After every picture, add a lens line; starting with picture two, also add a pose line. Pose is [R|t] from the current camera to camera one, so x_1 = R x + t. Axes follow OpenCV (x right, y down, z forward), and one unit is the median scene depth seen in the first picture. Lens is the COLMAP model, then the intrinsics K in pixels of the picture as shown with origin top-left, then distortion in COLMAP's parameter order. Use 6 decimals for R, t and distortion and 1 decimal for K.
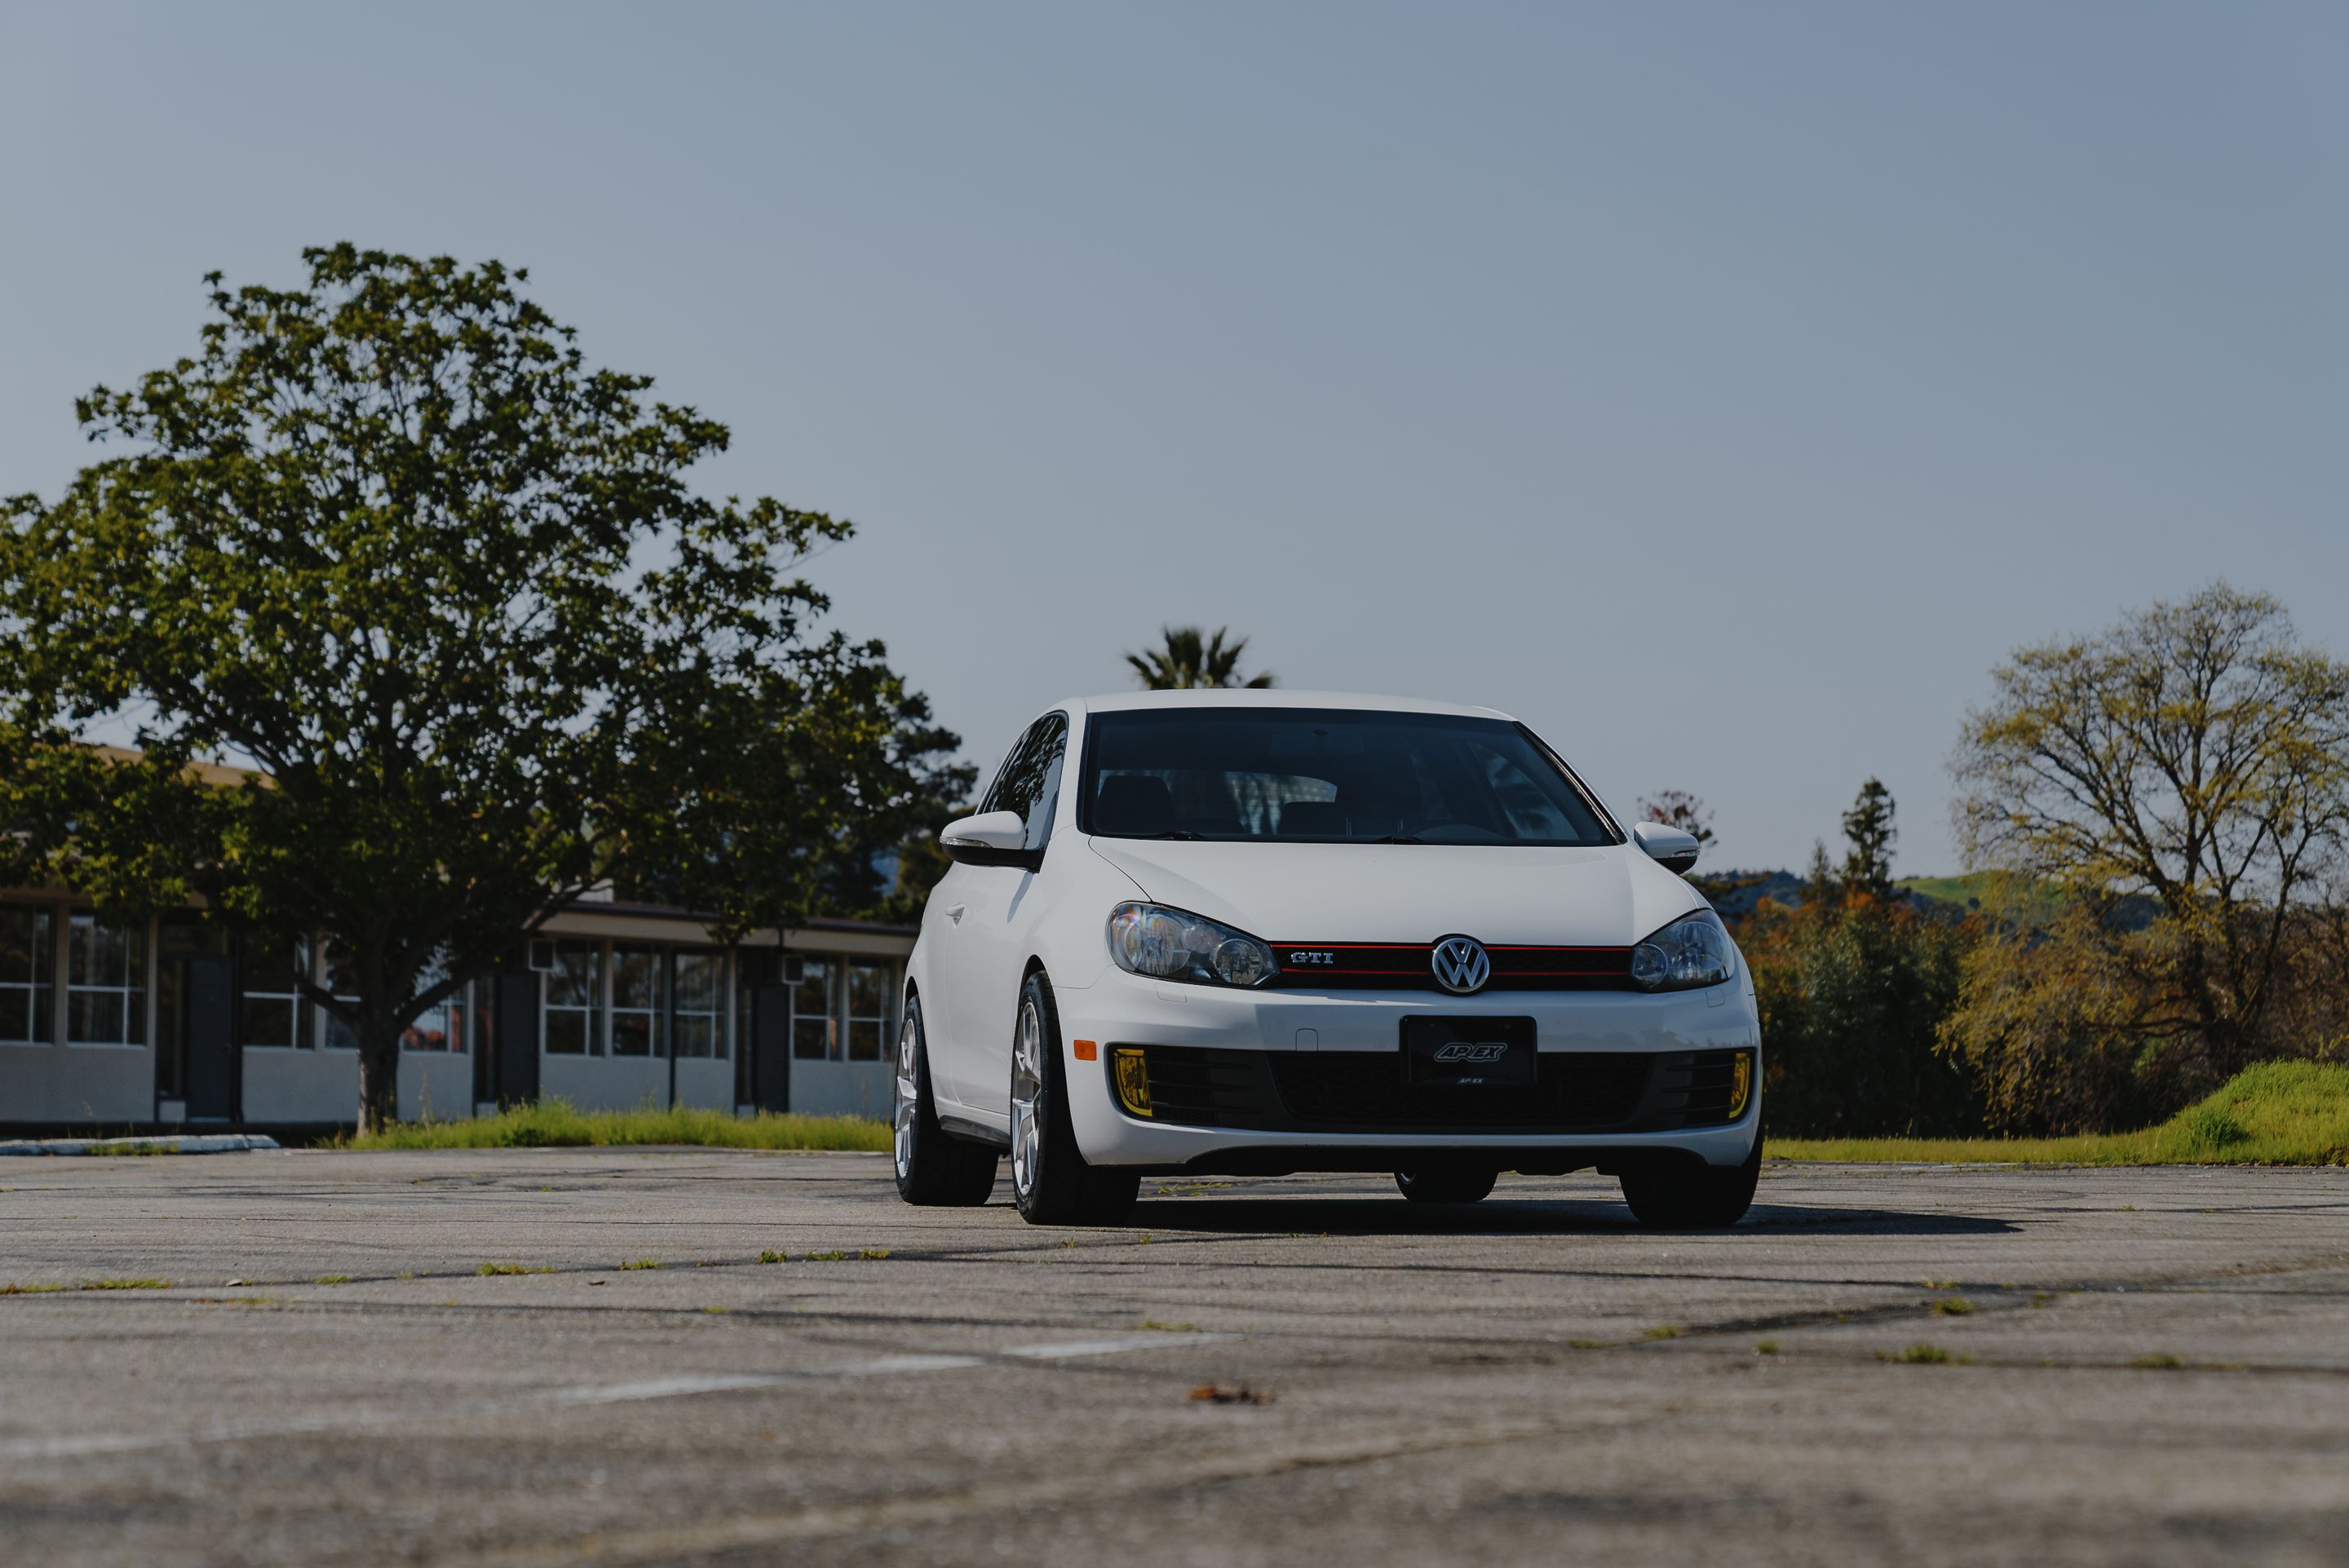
lens RADIAL K [[4896.6, 0, 1182.6], [0, 4896.6, 953.1], [0, 0, 1]] dist [0.071695, -0.369085]
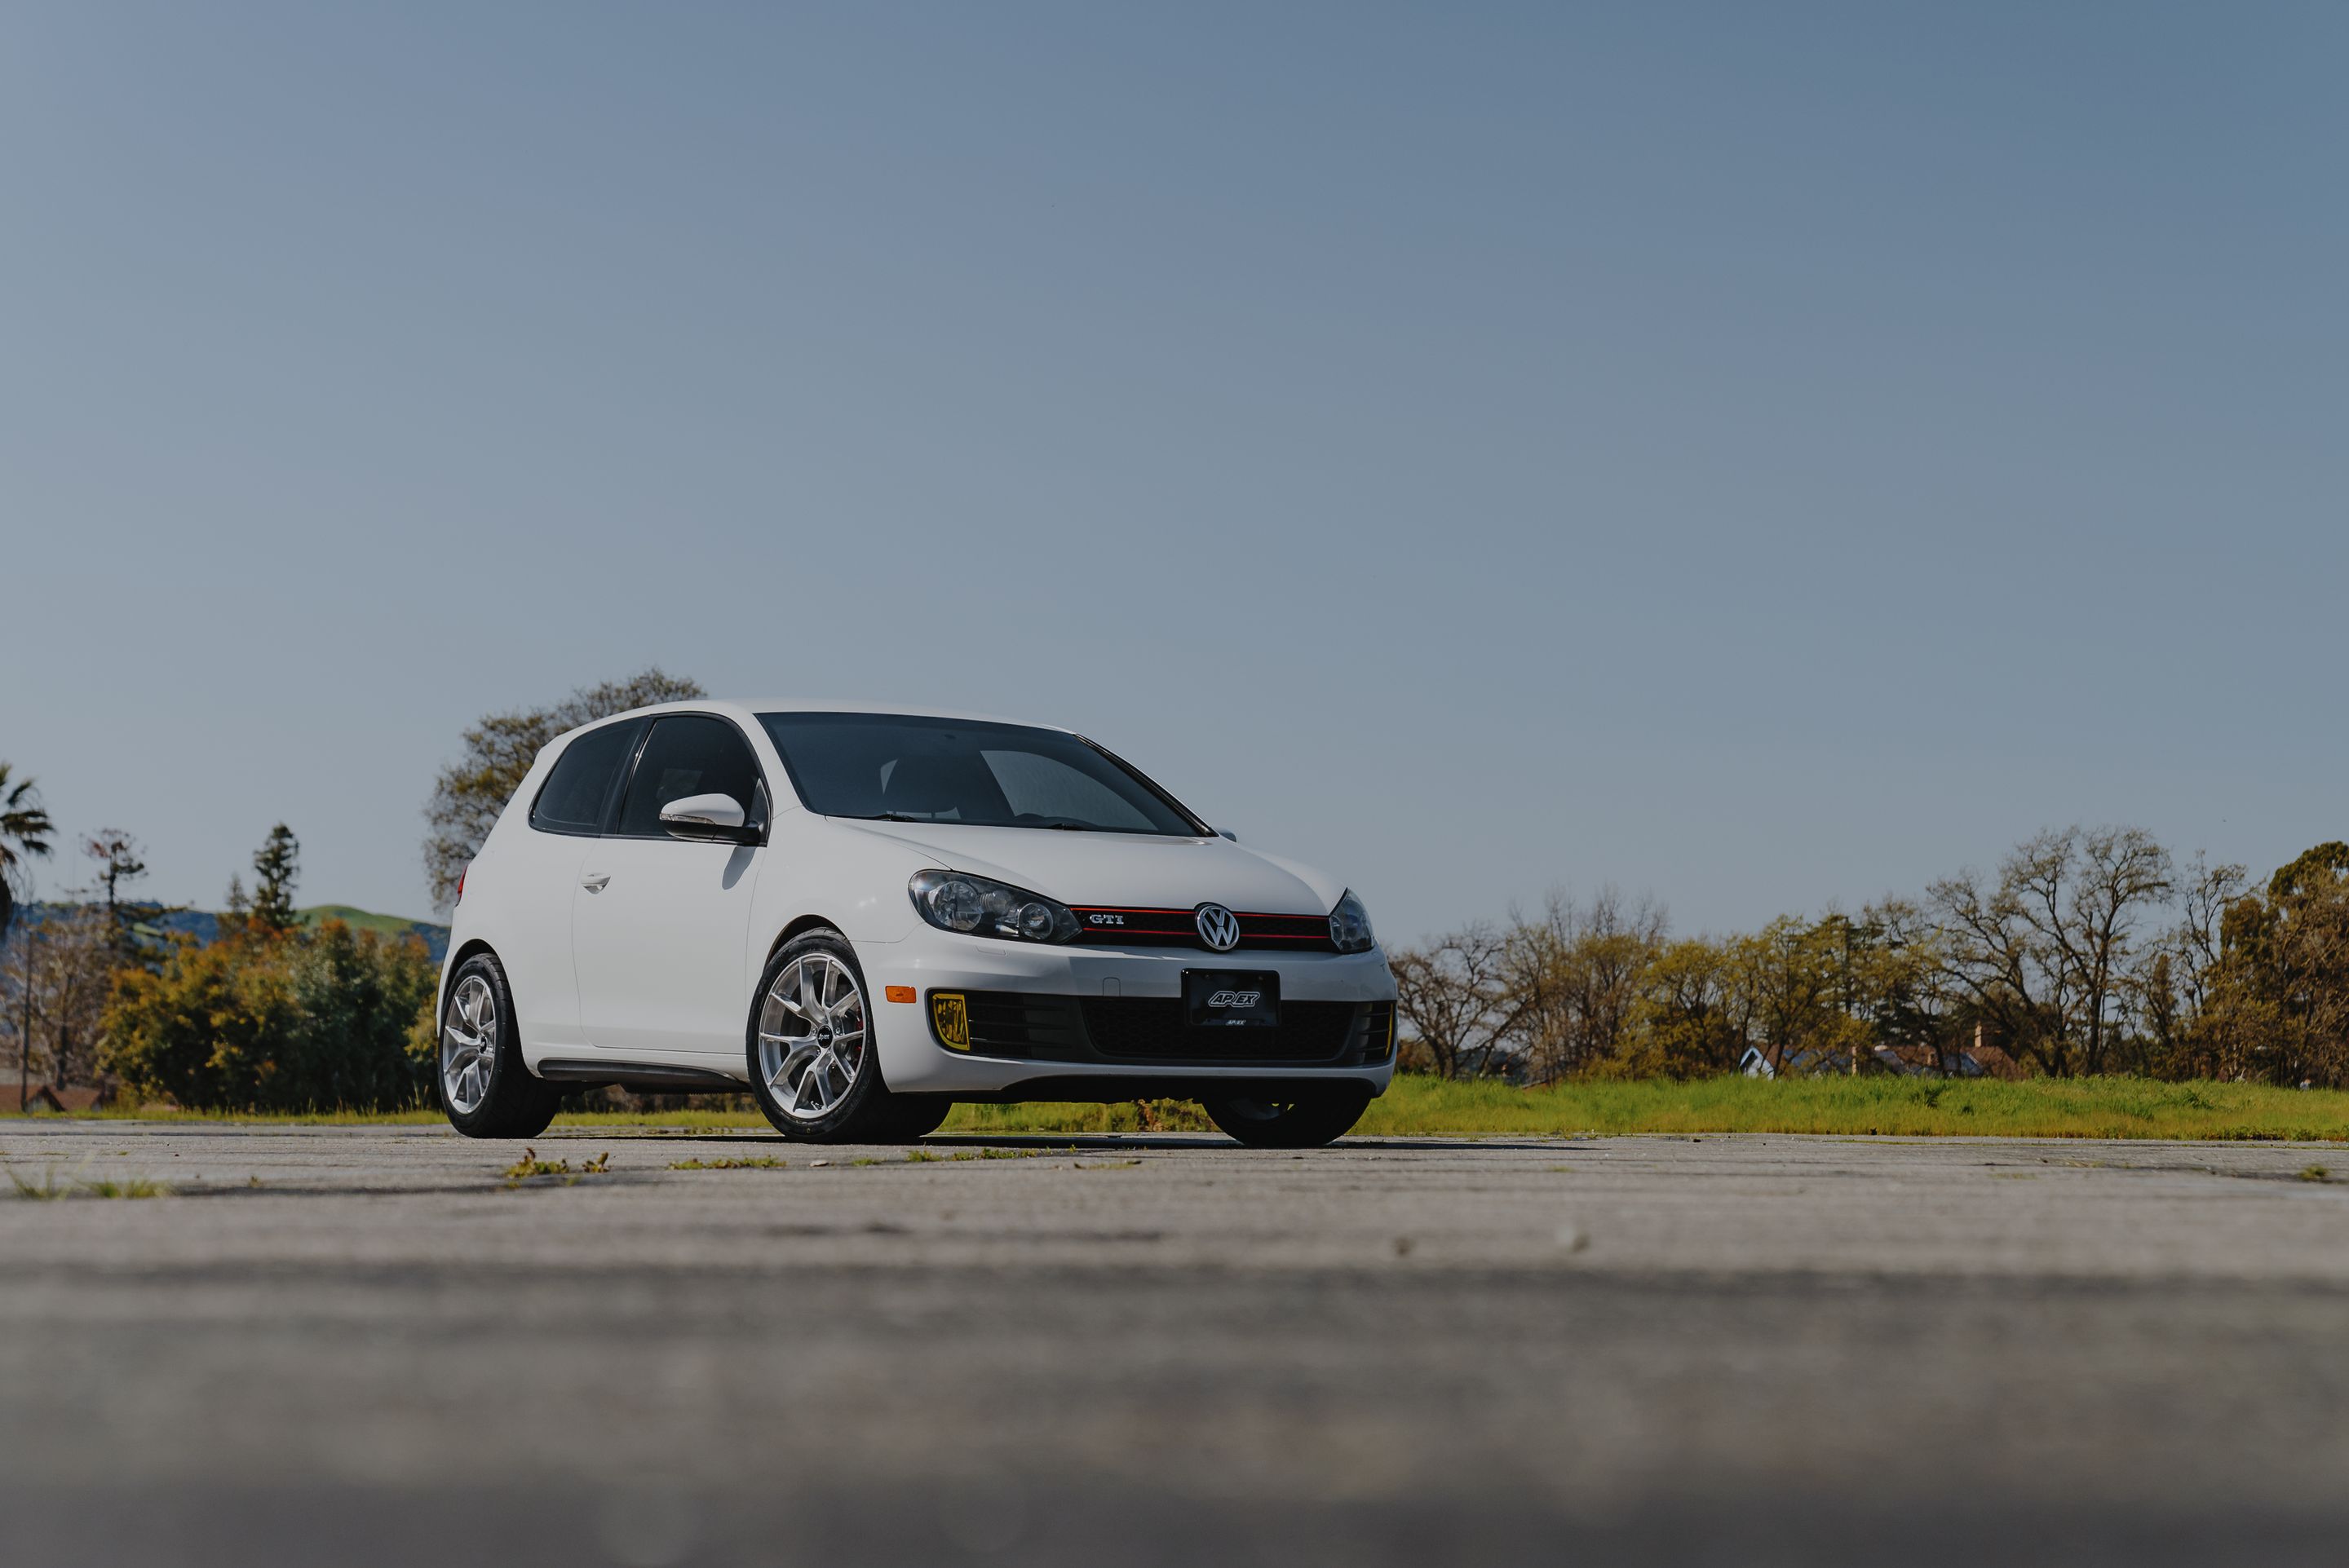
lens RADIAL K [[4077.1, 0, 1175.6], [0, 4077.1, 840.5], [0, 0, 1]] dist [0.009458, 0.078811]
pose [[0.929323, 0.027439, 0.368248, -0.078011], [-0.015098, 0.999225, -0.036352, 0.004237], [-0.368960, 0.028223, 0.929017, 0.014727]]
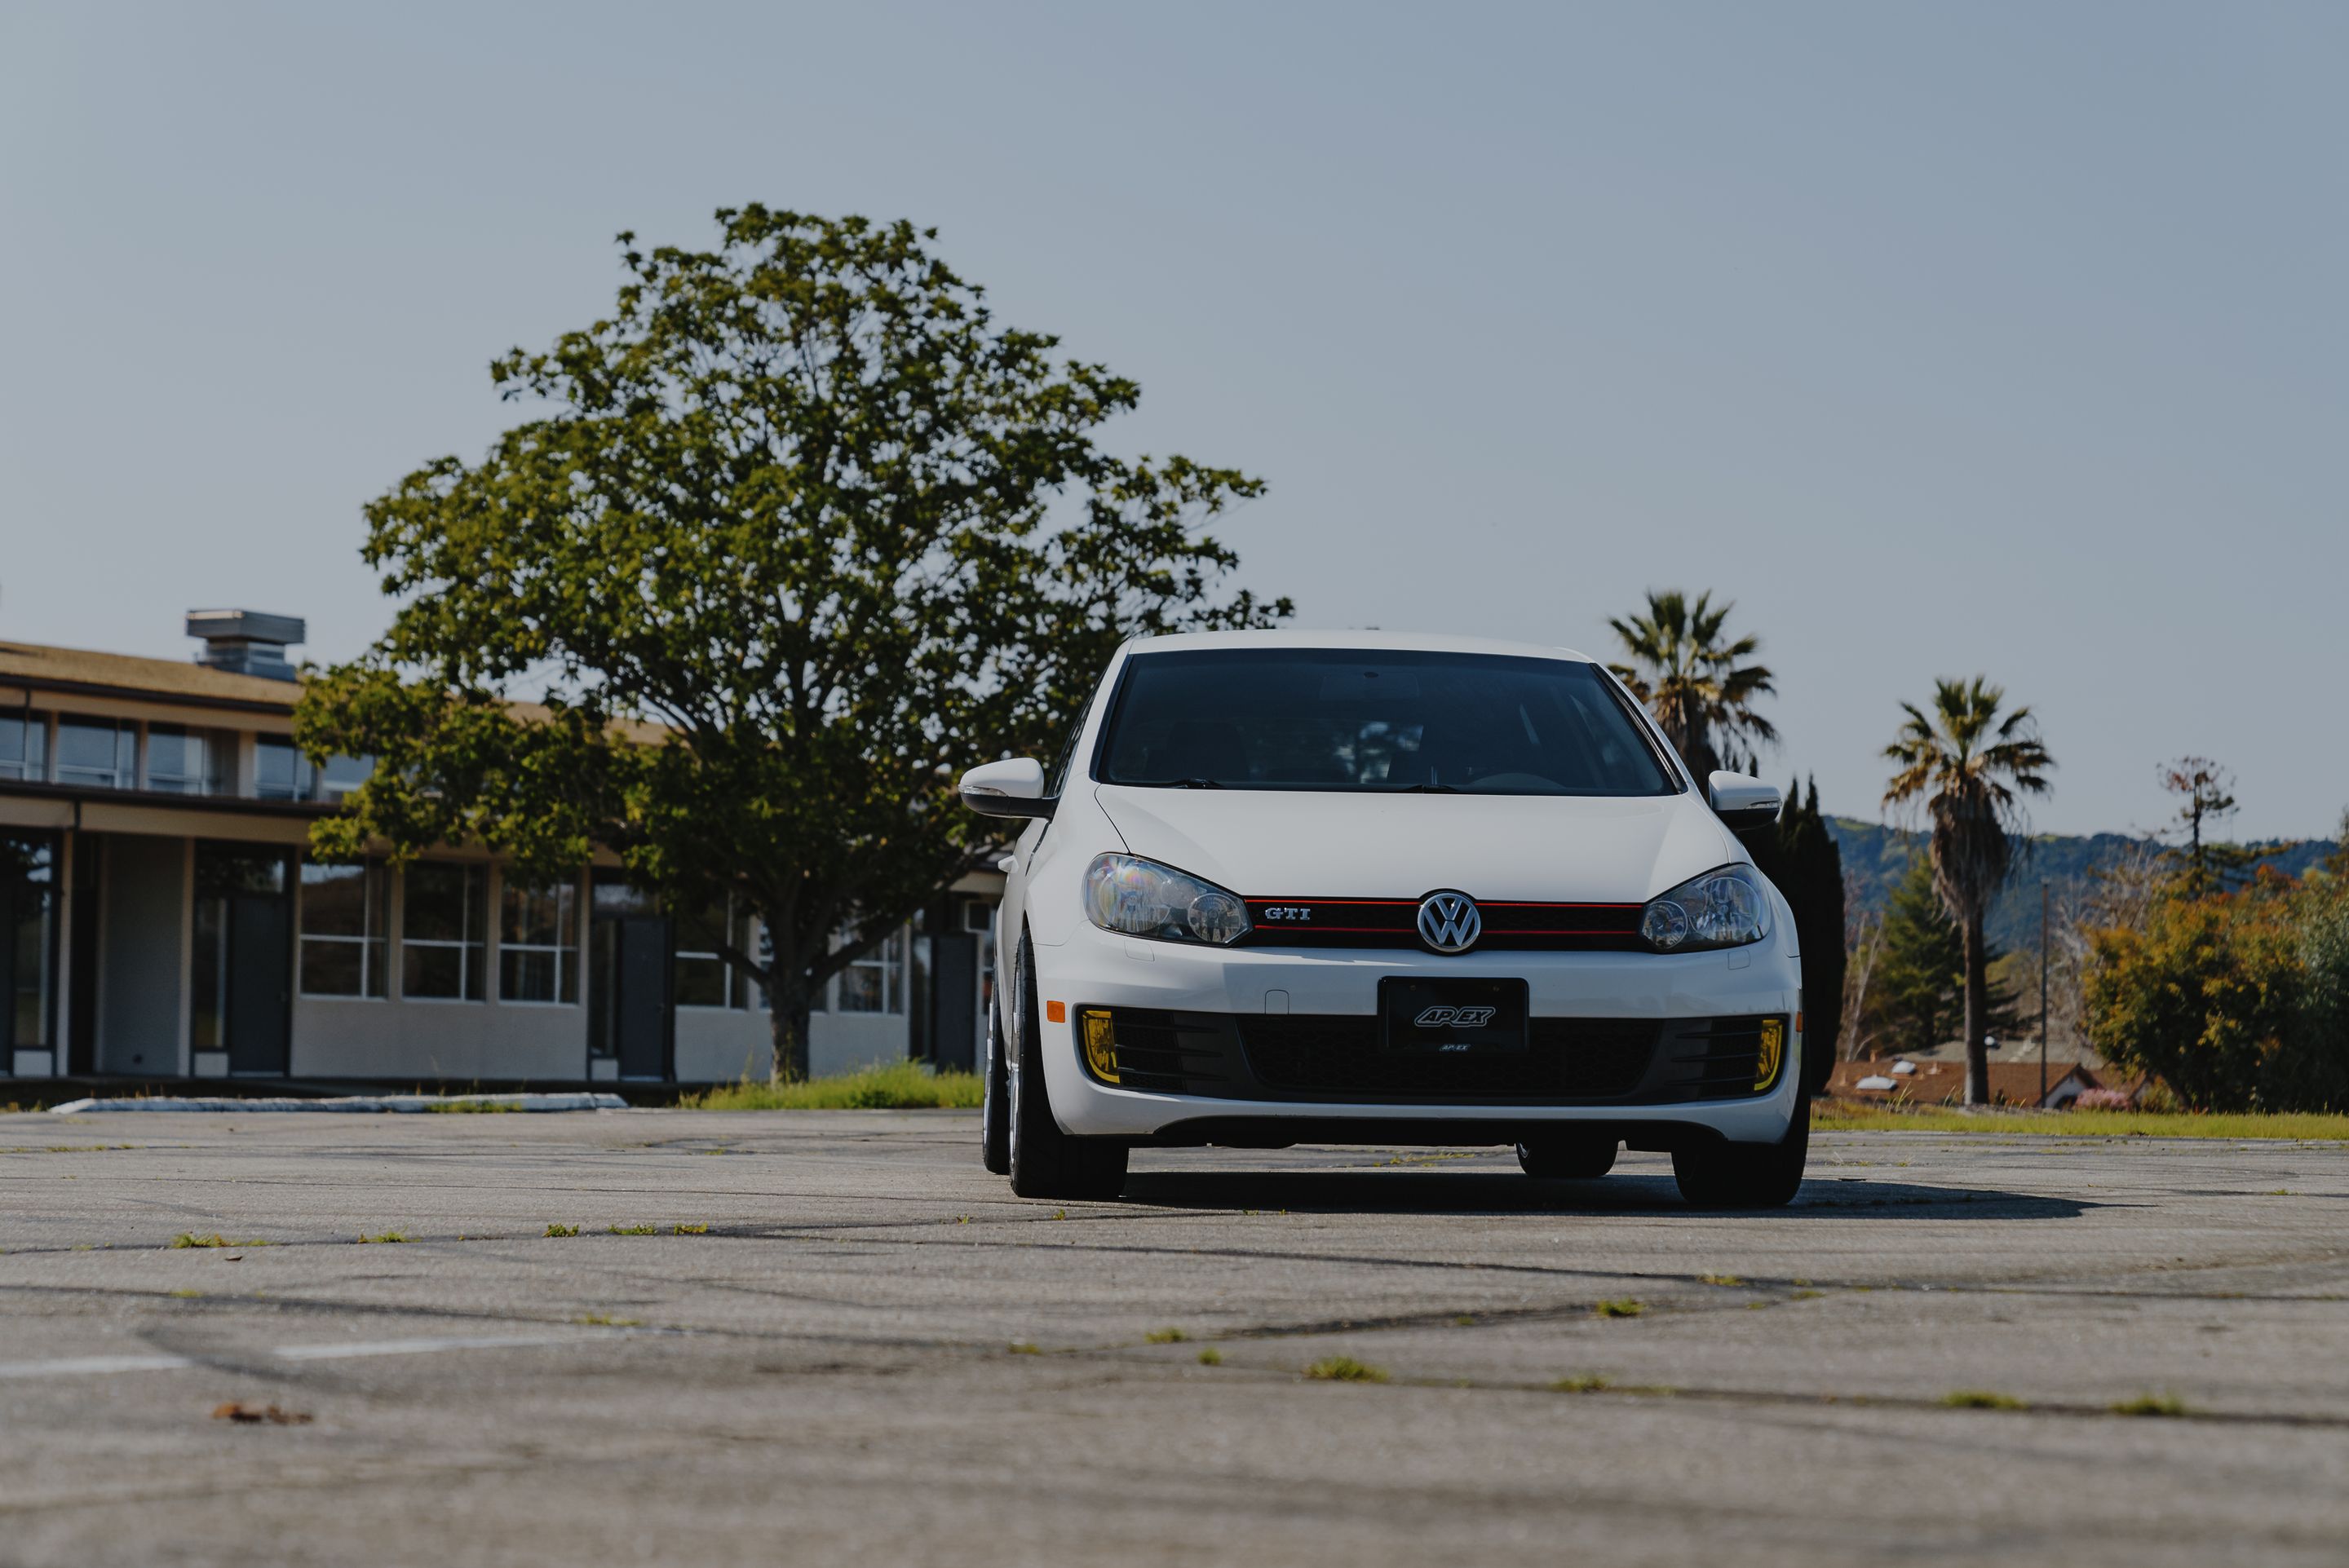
lens RADIAL K [[4890.3, 0, 1163.3], [0, 4890.3, 912.7], [0, 0, 1]] dist [0.032509, 0.341024]
pose [[0.993482, 0.005488, -0.113860, 0.025863], [-0.005637, 0.999984, -0.000988, 0.000435], [0.113853, 0.001624, 0.993496, 0.018126]]
